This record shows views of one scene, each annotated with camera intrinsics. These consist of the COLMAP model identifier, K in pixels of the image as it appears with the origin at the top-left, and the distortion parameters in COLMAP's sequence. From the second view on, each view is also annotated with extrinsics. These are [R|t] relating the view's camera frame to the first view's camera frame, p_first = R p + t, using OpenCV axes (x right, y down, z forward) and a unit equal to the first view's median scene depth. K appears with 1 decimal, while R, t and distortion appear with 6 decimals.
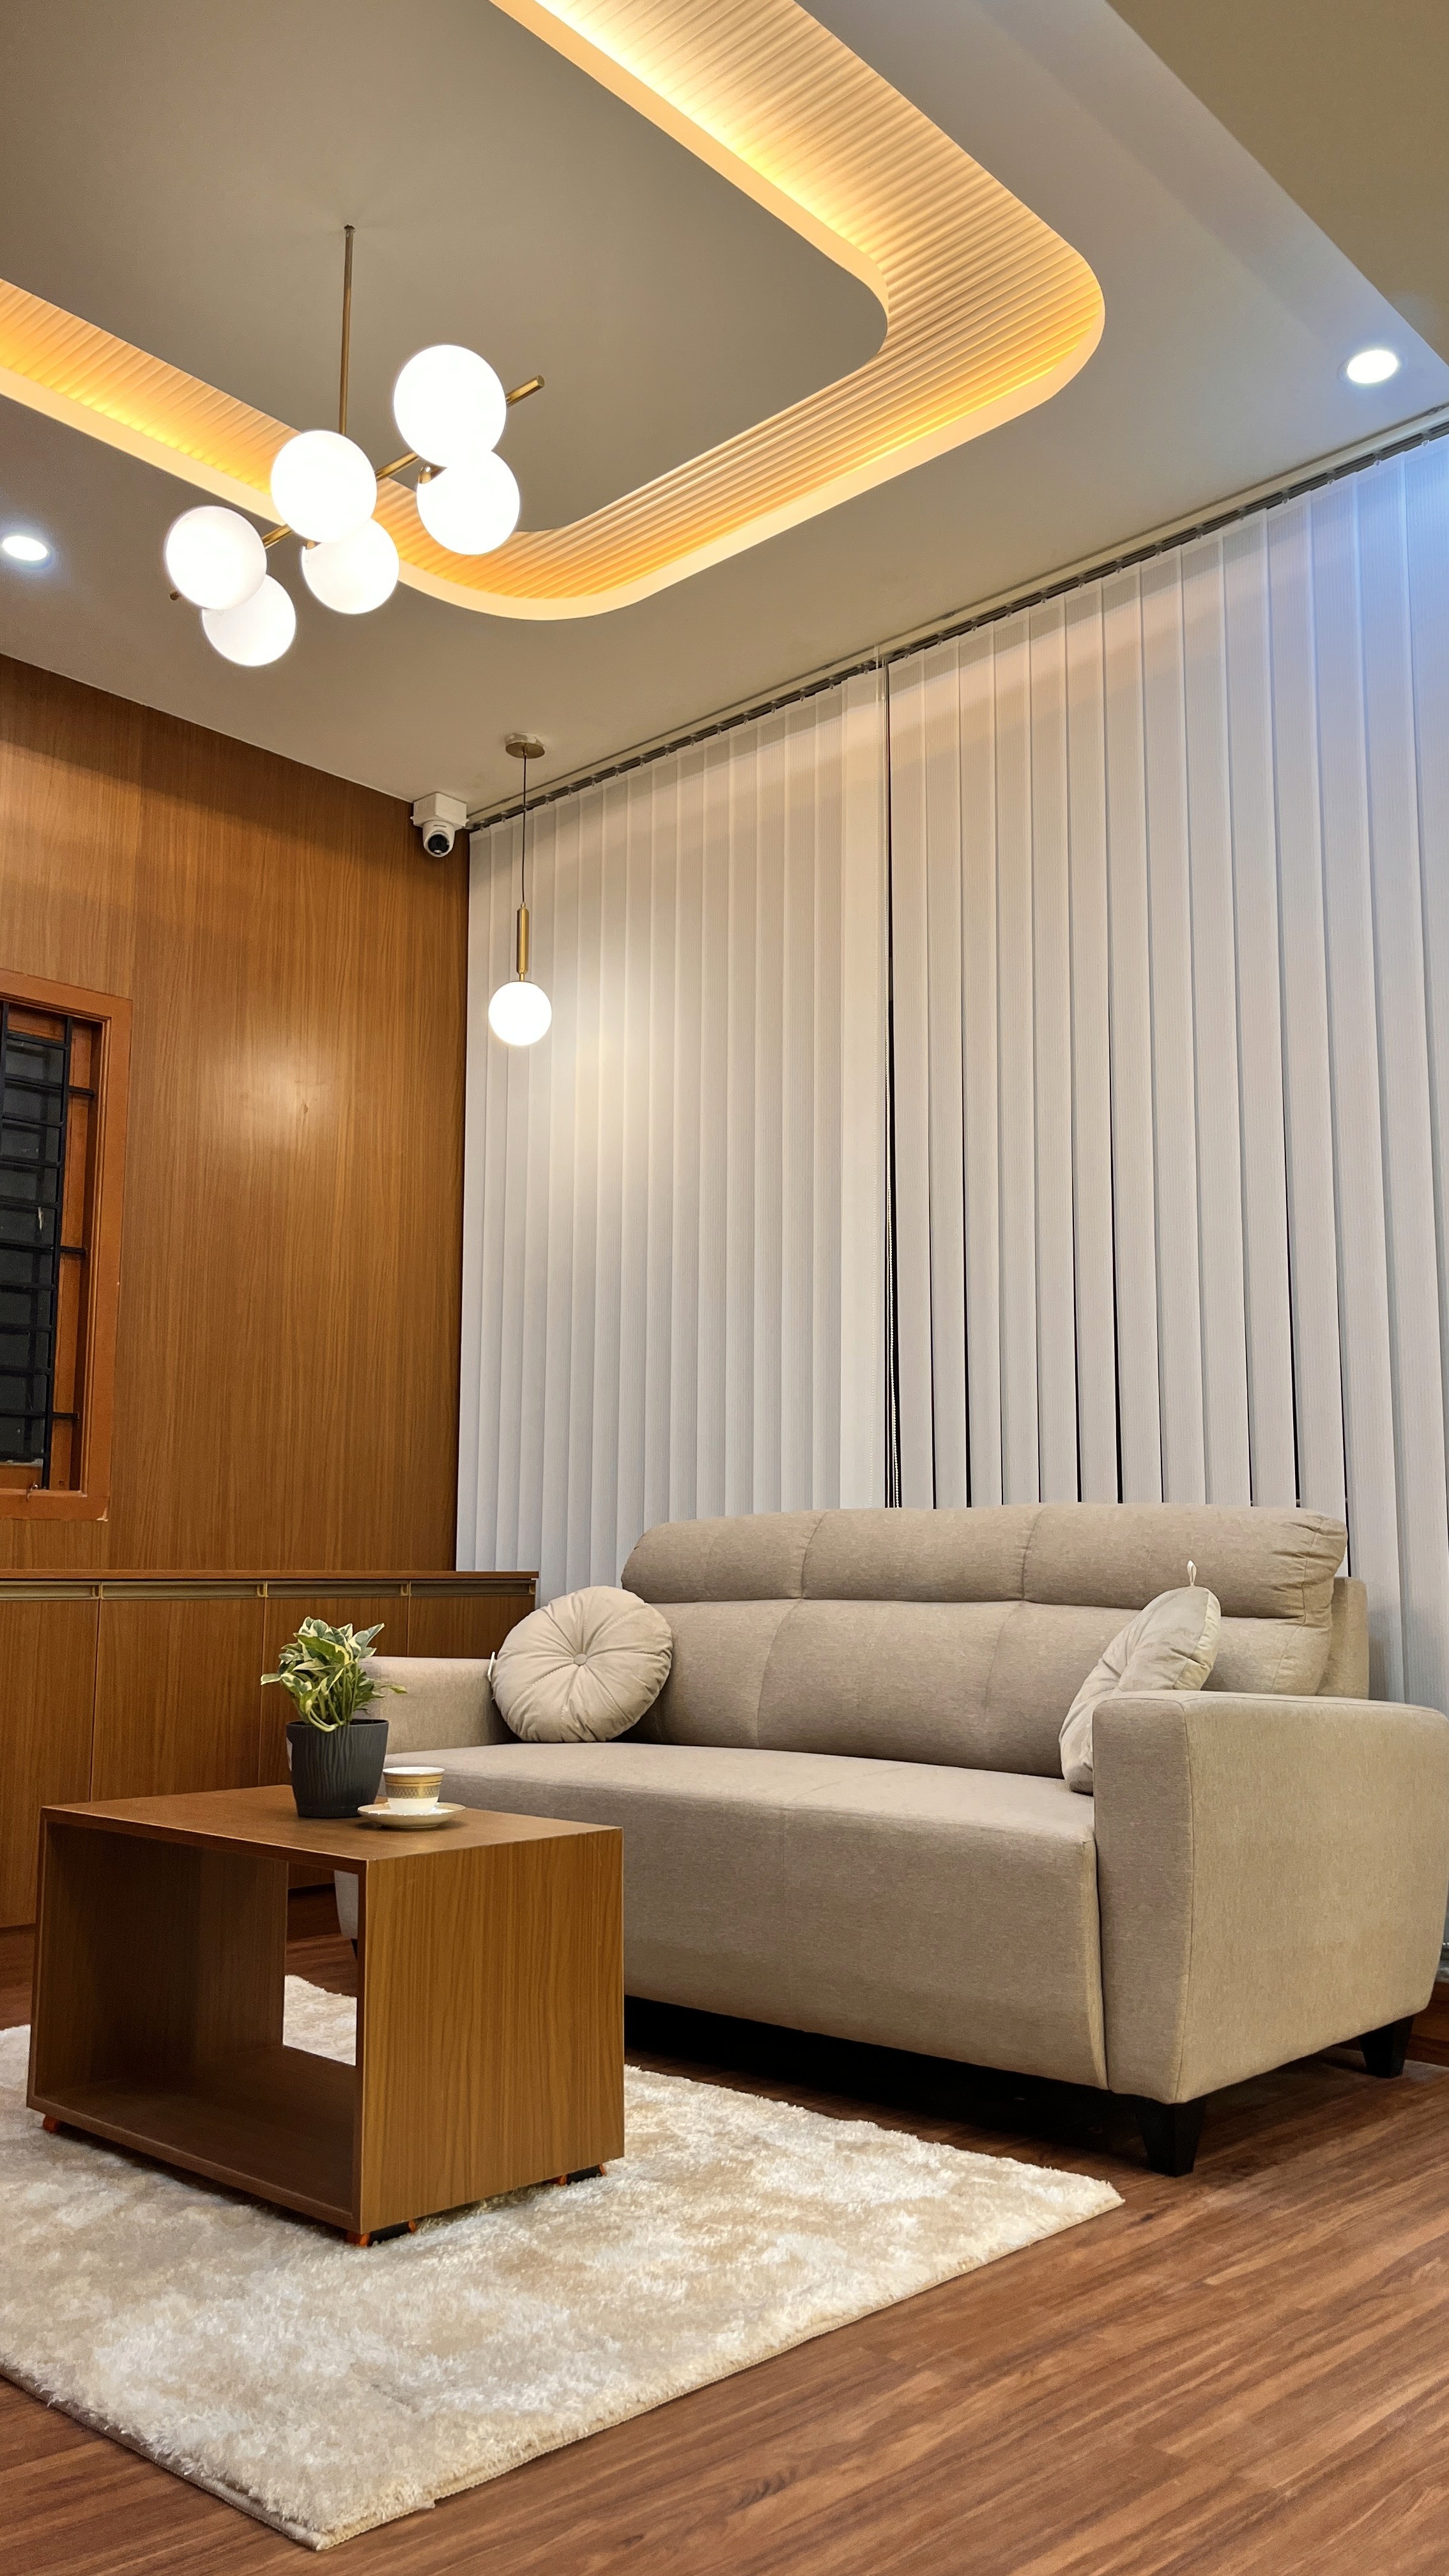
lens RADIAL K [[1969.5, 0, 724.5], [0, 1969.5, 1288.0], [0, 0, 1]] dist [0.063122, -0.073861]
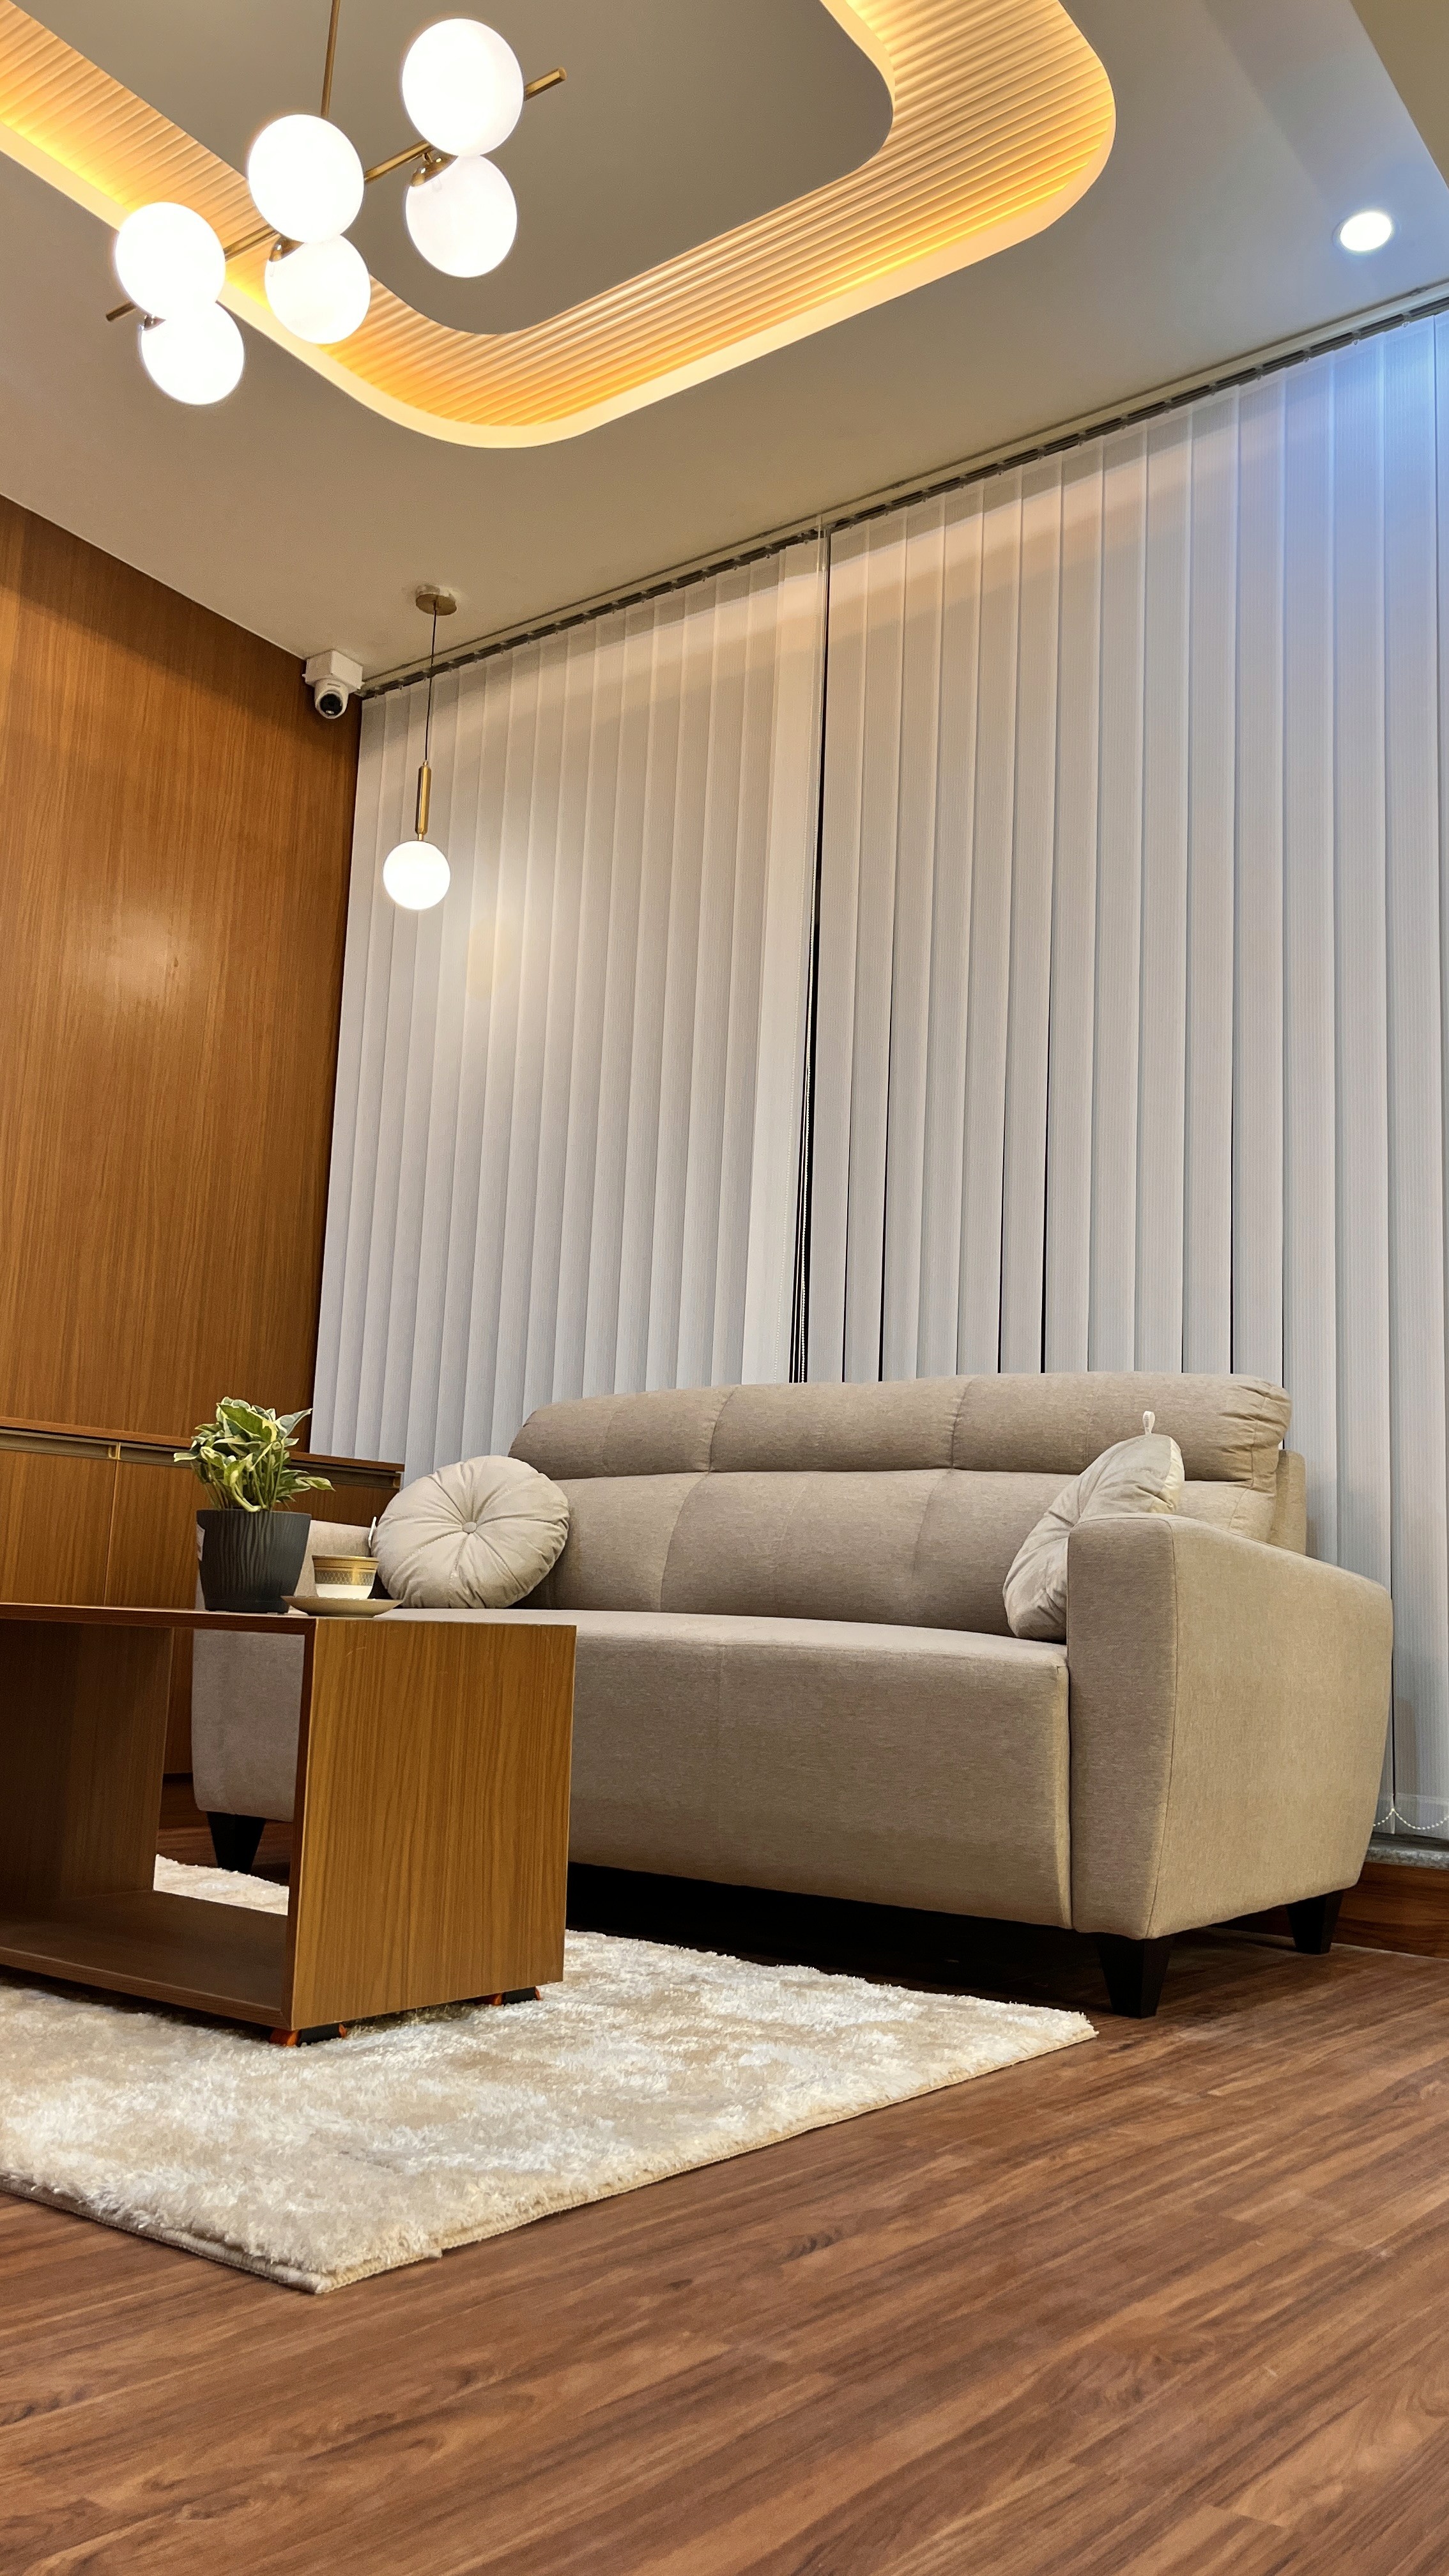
lens RADIAL K [[1969.5, 0, 724.5], [0, 1969.5, 1288.0], [0, 0, 1]] dist [0.063122, -0.073861]
pose [[0.992364, 0.056534, 0.109622, -0.089688], [-0.054302, 0.998254, -0.023240, 0.129941], [-0.110745, 0.017109, 0.993702, 0.077688]]
